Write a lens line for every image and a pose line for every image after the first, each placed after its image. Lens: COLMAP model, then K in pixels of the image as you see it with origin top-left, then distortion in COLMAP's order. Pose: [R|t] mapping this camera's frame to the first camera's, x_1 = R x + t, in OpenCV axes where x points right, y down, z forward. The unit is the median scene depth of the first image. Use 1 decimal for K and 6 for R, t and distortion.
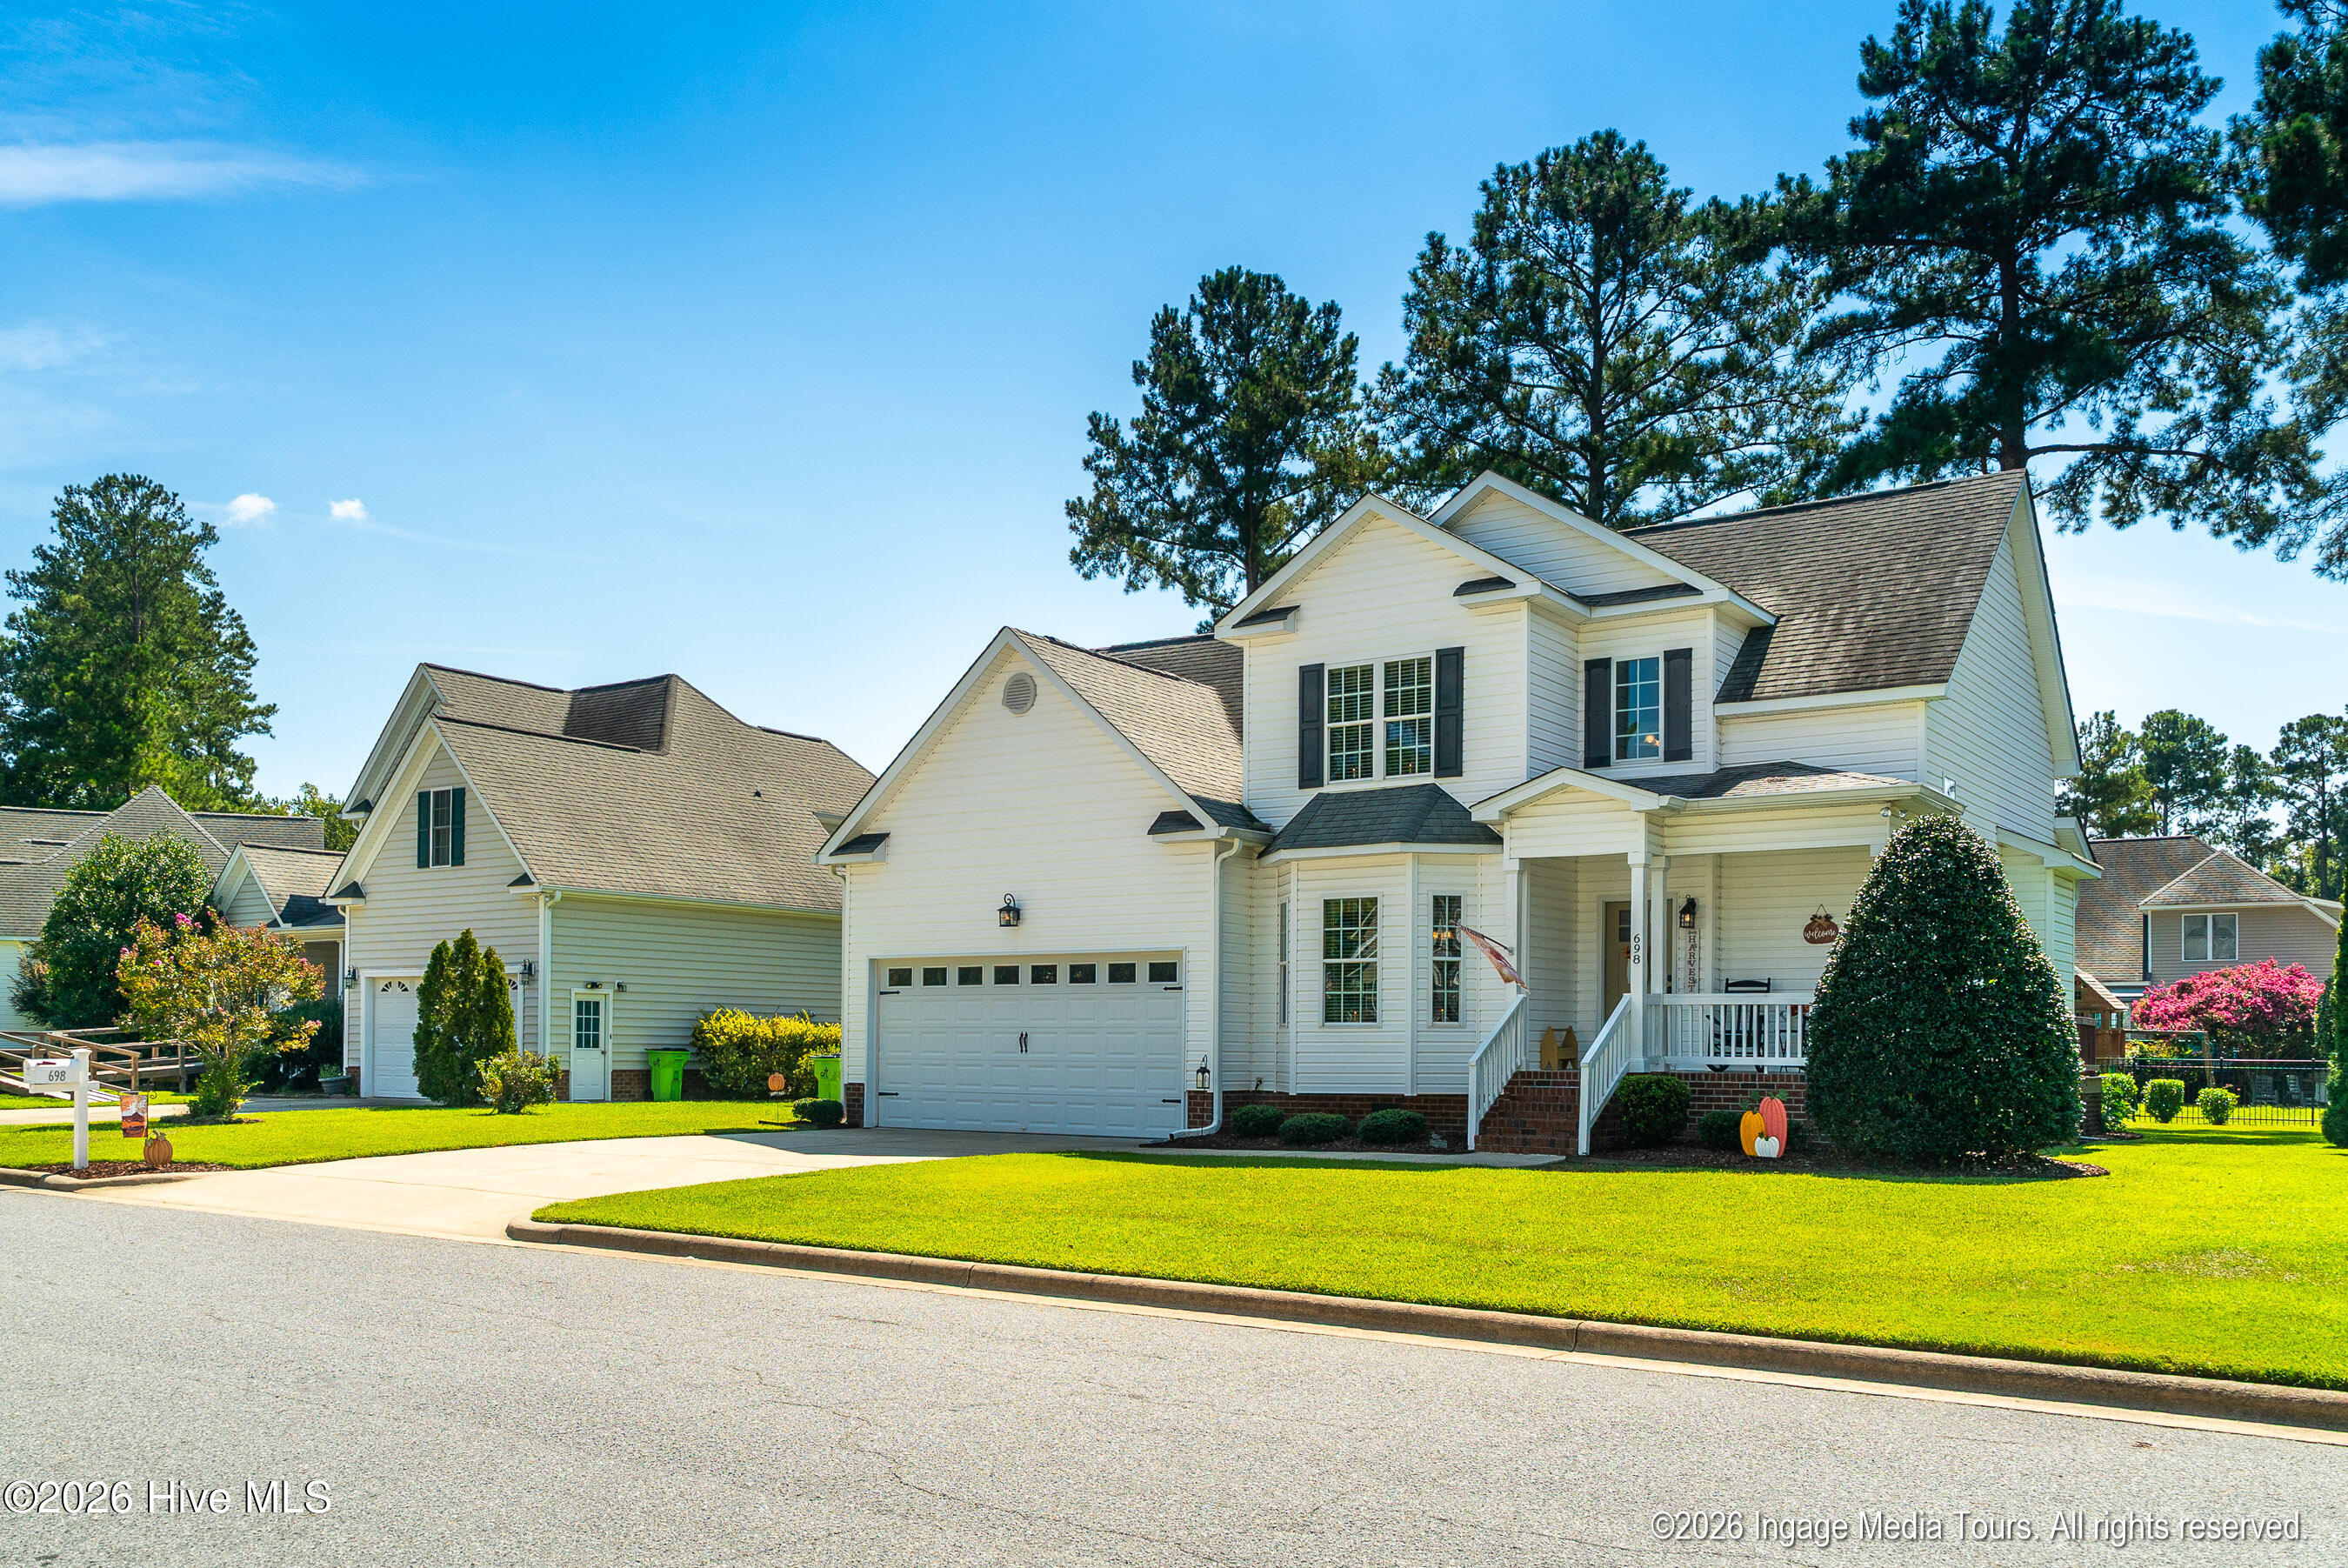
lens RADIAL K [[1855.4, 0, 1180.5], [0, 1855.4, 1028.0], [0, 0, 1]] dist [-0.004623, 0.004011]
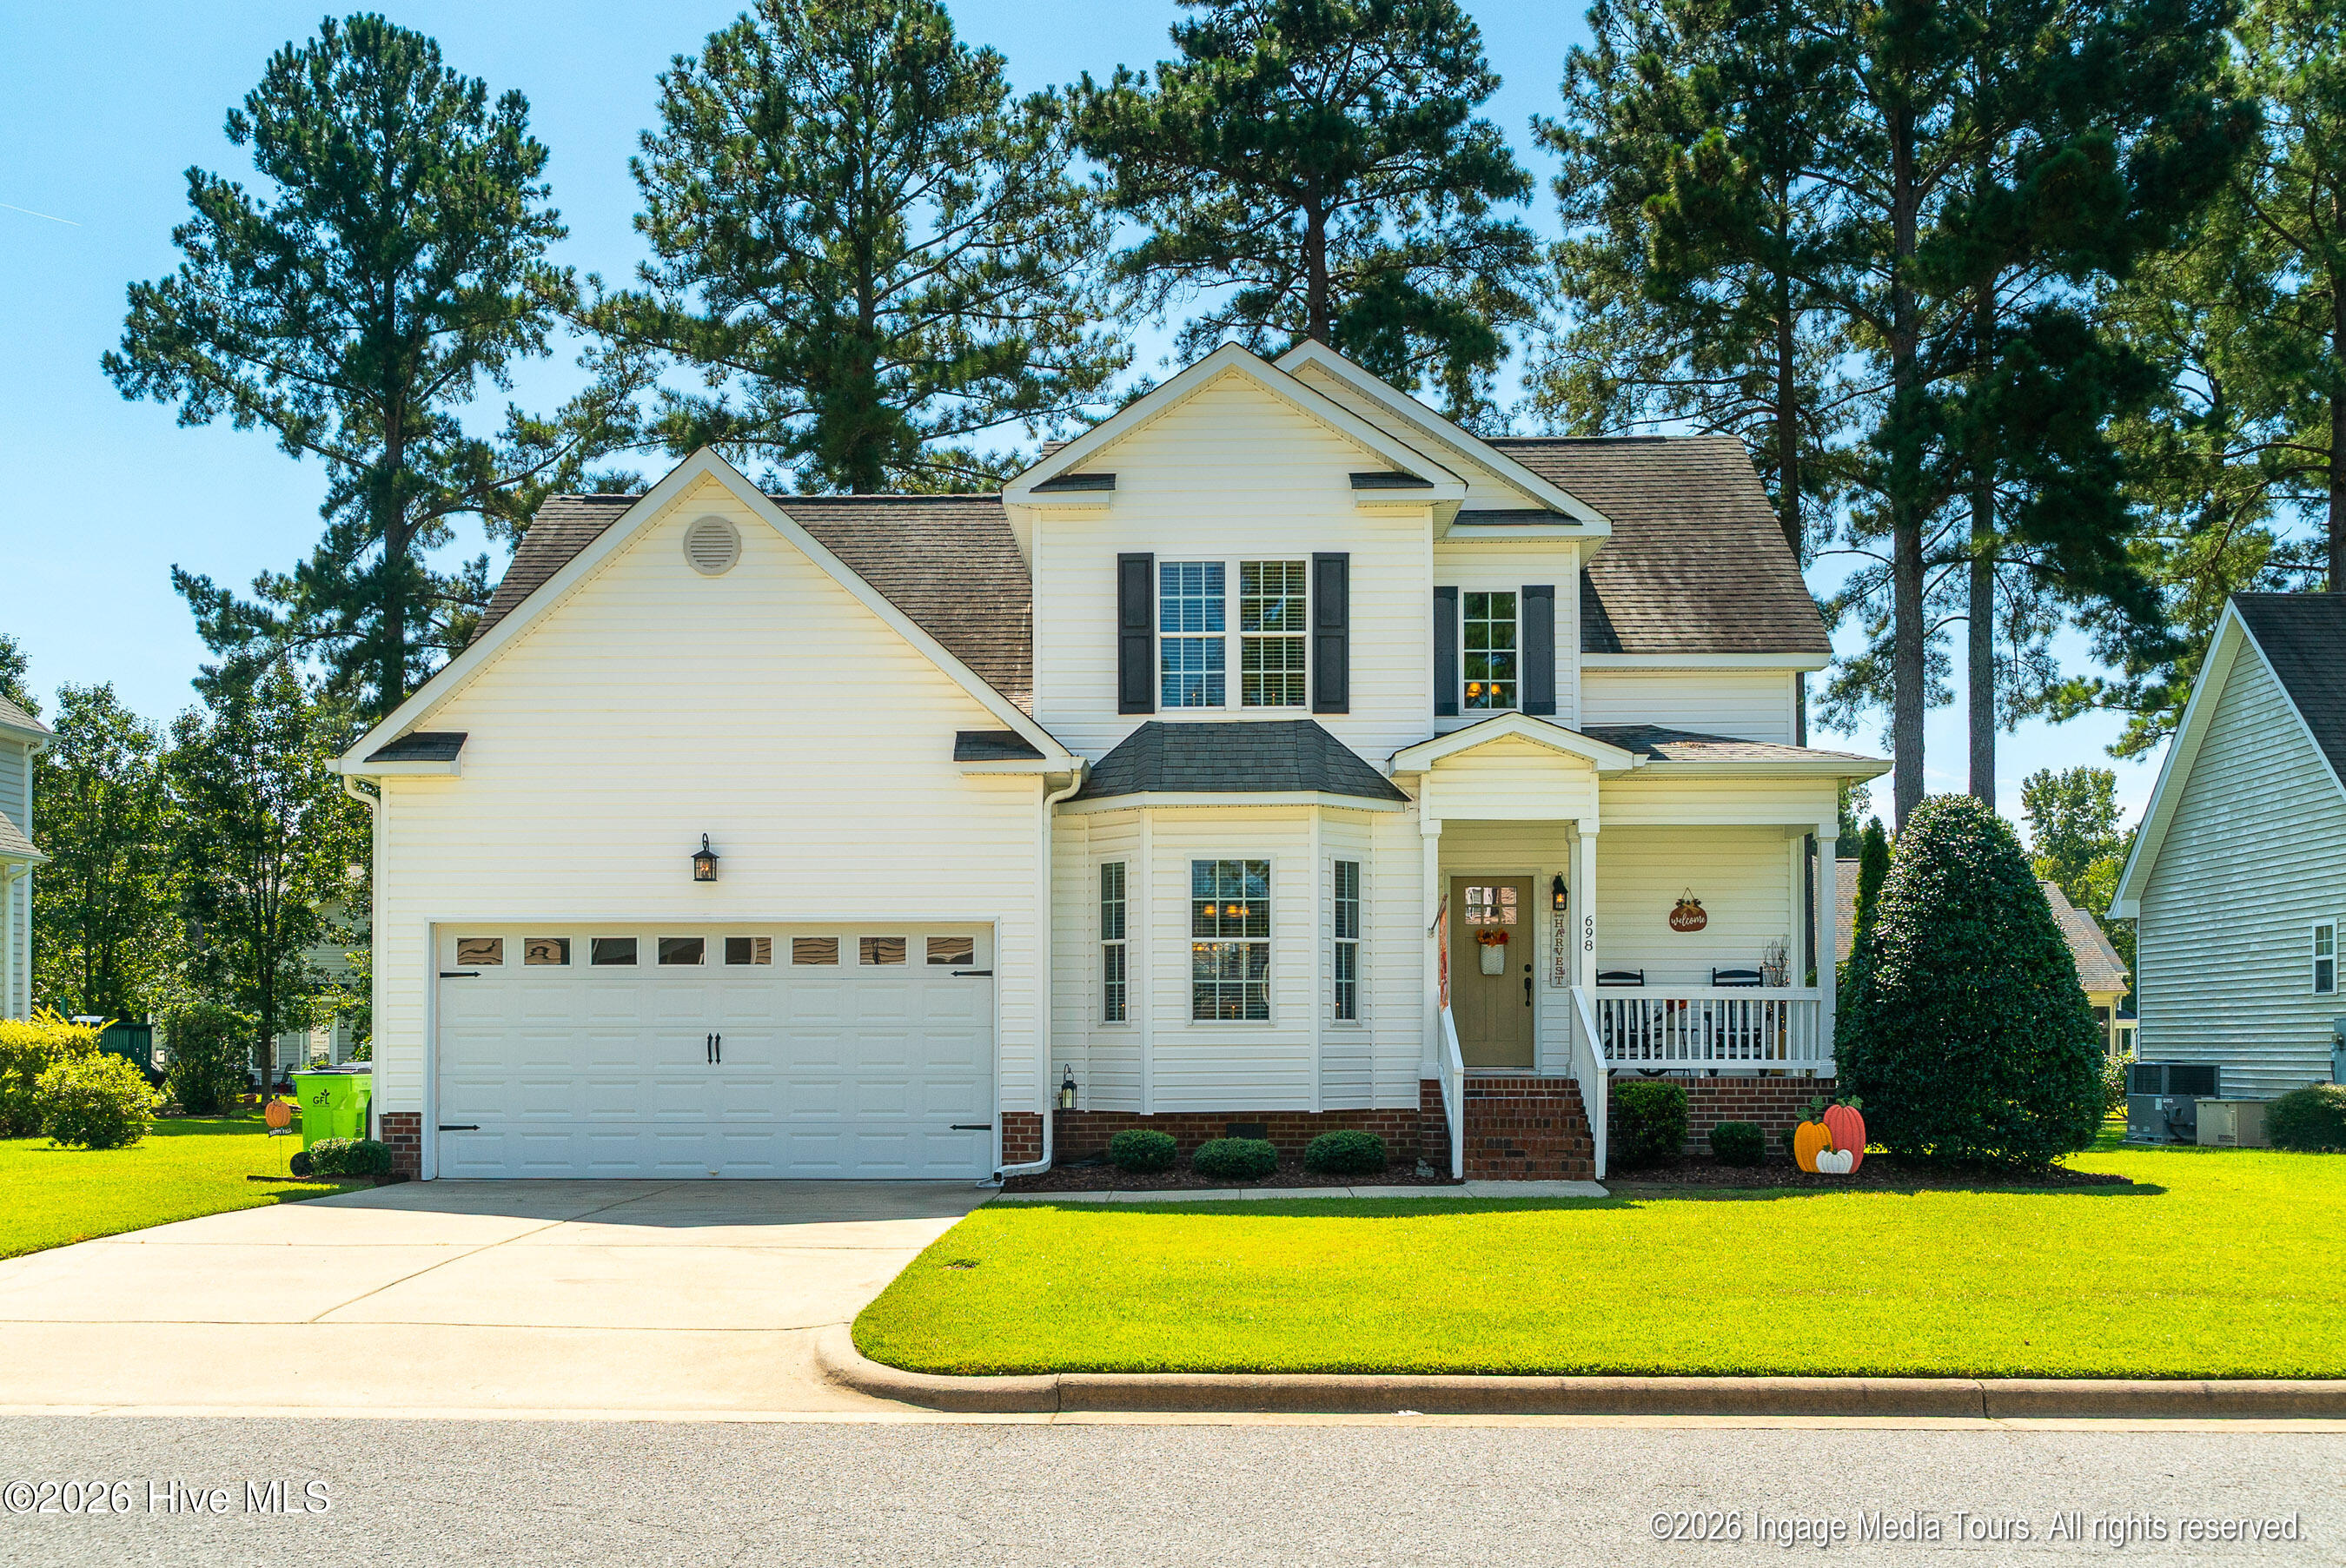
lens RADIAL K [[2128.6, 0, 1171.7], [0, 2128.6, 1008.0], [0, 0, 1]] dist [-0.006762, 0.010165]
pose [[0.843287, 0.003388, 0.537454, -0.398752], [0.001460, 0.999962, -0.008595, -0.000324], [-0.537462, 0.008033, 0.843250, 0.258163]]
